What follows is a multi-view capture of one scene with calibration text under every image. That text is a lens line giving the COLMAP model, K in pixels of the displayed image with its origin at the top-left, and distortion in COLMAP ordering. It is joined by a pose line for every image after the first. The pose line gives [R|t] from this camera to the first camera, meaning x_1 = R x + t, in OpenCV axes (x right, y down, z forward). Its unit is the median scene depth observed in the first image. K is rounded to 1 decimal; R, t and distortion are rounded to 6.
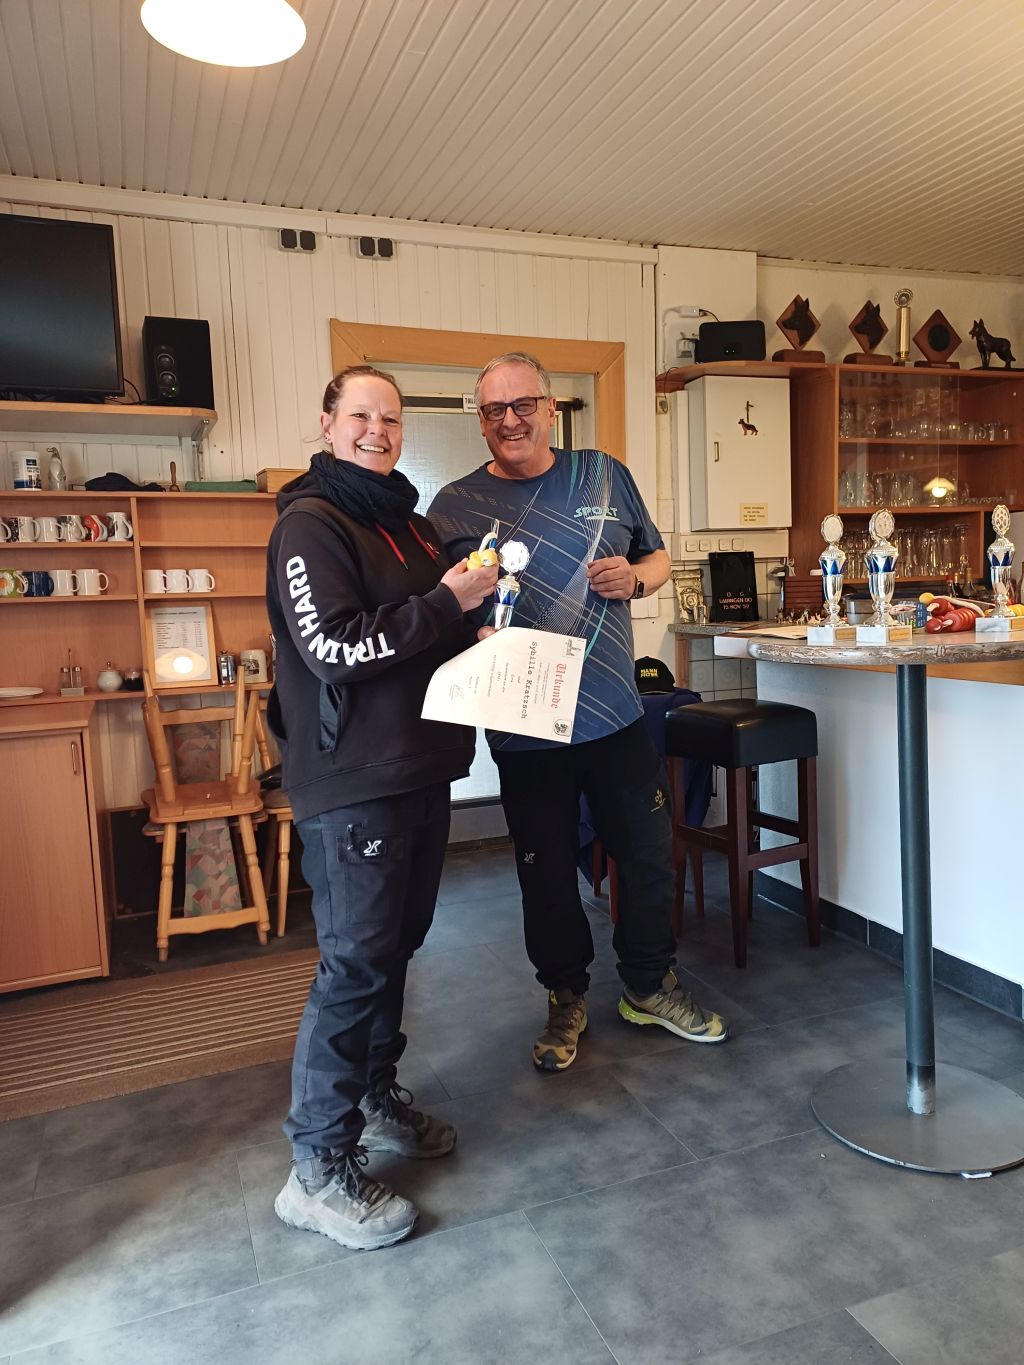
lens RADIAL K [[994.8, 0, 518.6], [0, 994.8, 683.1], [0, 0, 1]] dist [0.074470, -0.067770]
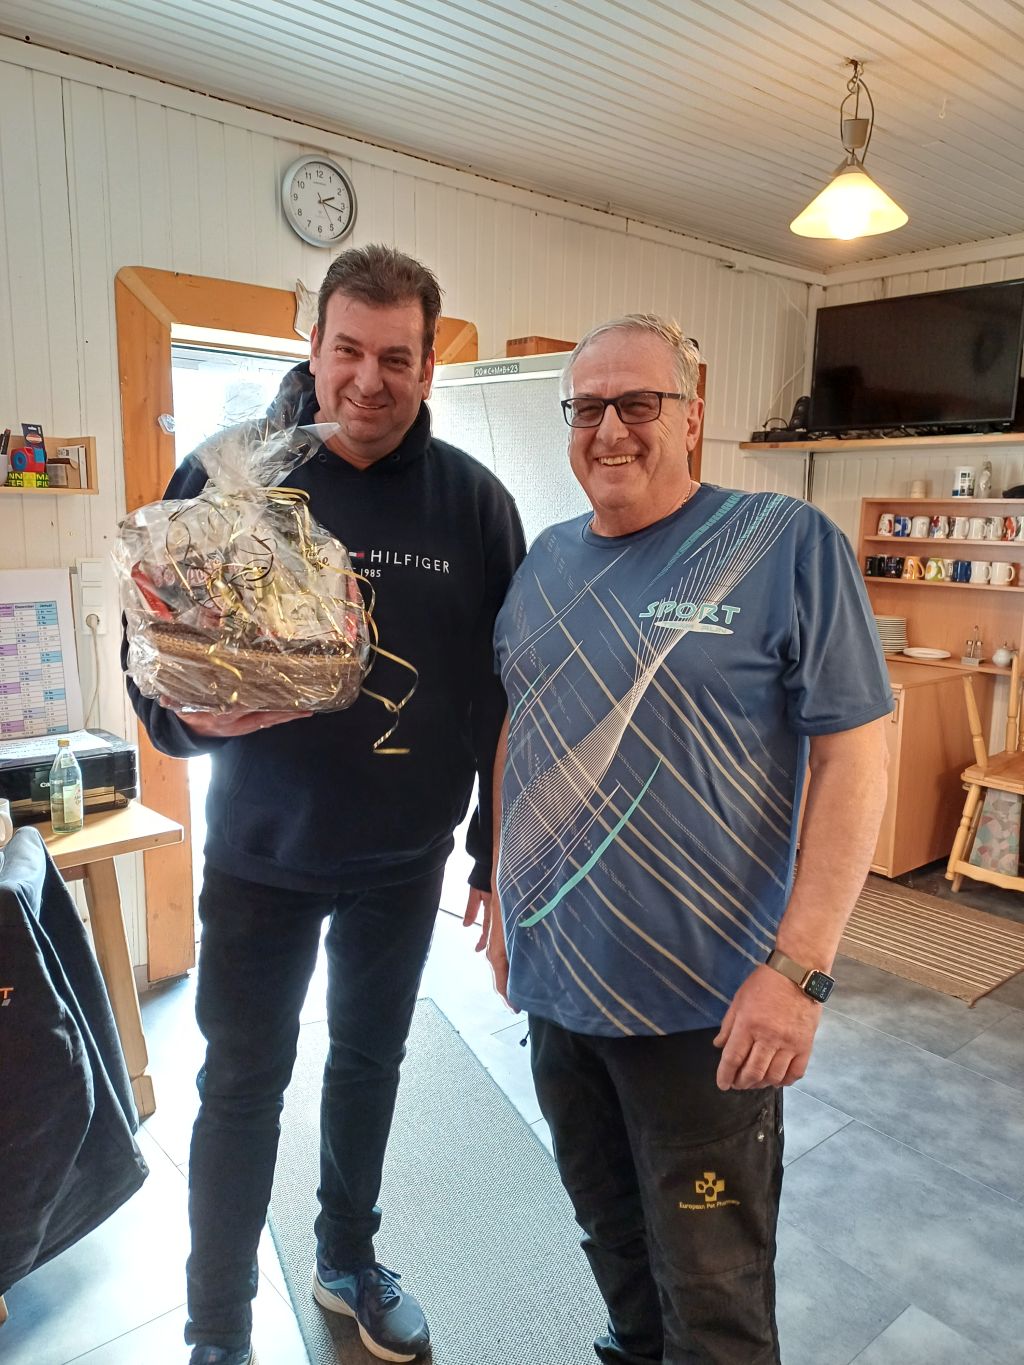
lens RADIAL K [[994.8, 0, 501.0], [0, 994.8, 692.5], [0, 0, 1]] dist [0.074470, -0.067770]
pose [[0.305297, 0.202086, -0.930567, 0.560005], [-0.114057, 0.977948, 0.174956, -0.109481], [0.945402, 0.052724, 0.321614, 0.073092]]
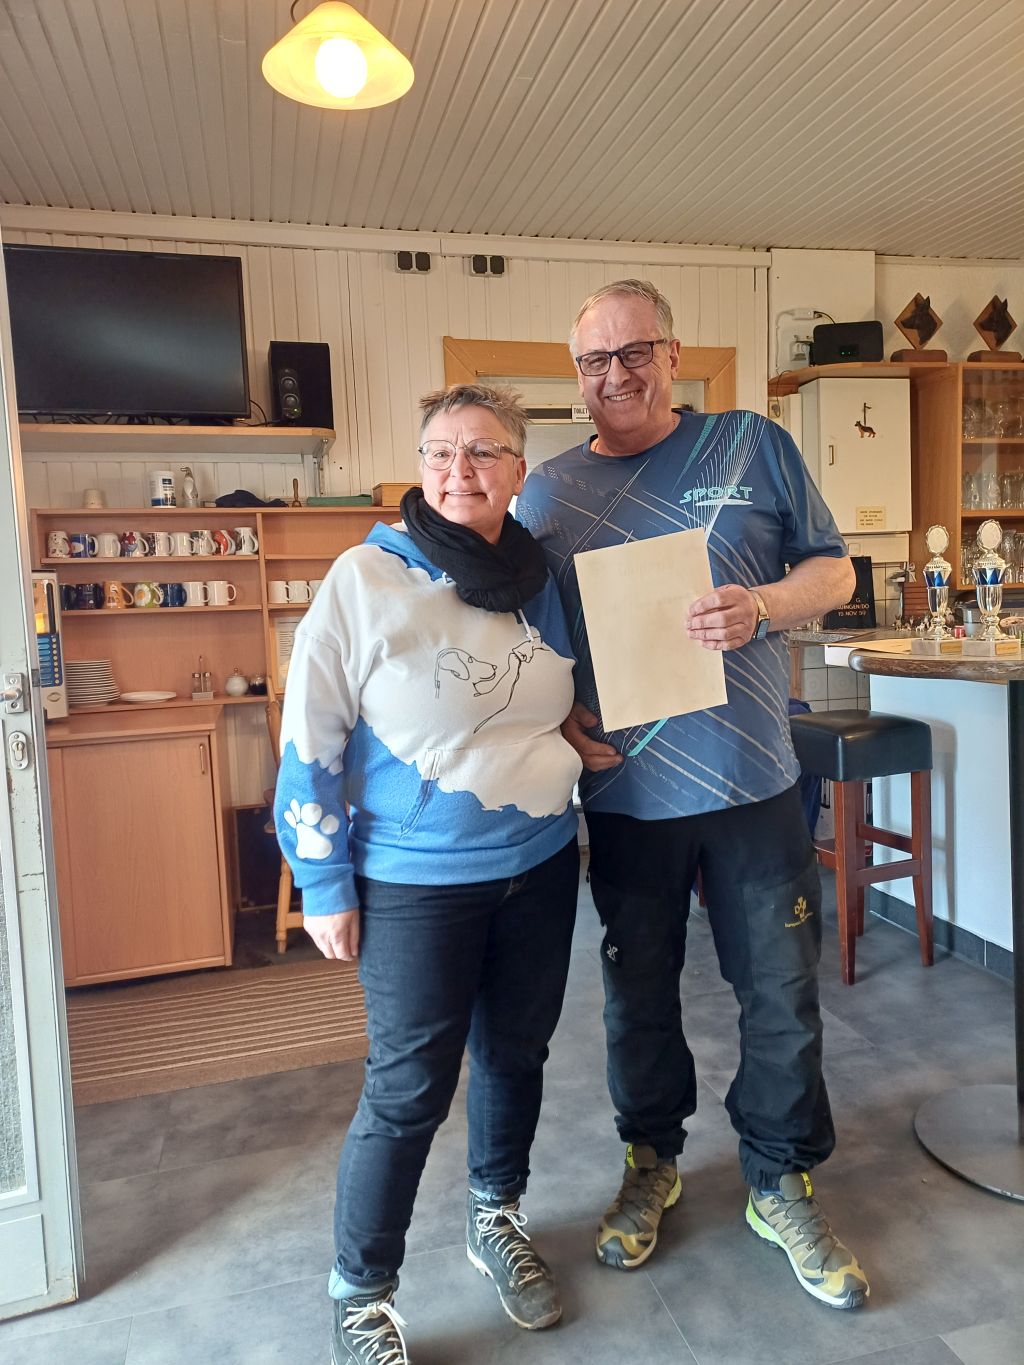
lens RADIAL K [[994.8, 0, 519.3], [0, 994.8, 681.9], [0, 0, 1]] dist [0.074470, -0.067770]
pose [[0.993111, 0.006524, -0.116993, 0.014400], [-0.006965, 0.999970, -0.003359, -0.005505], [0.116967, 0.004150, 0.993127, -0.013454]]
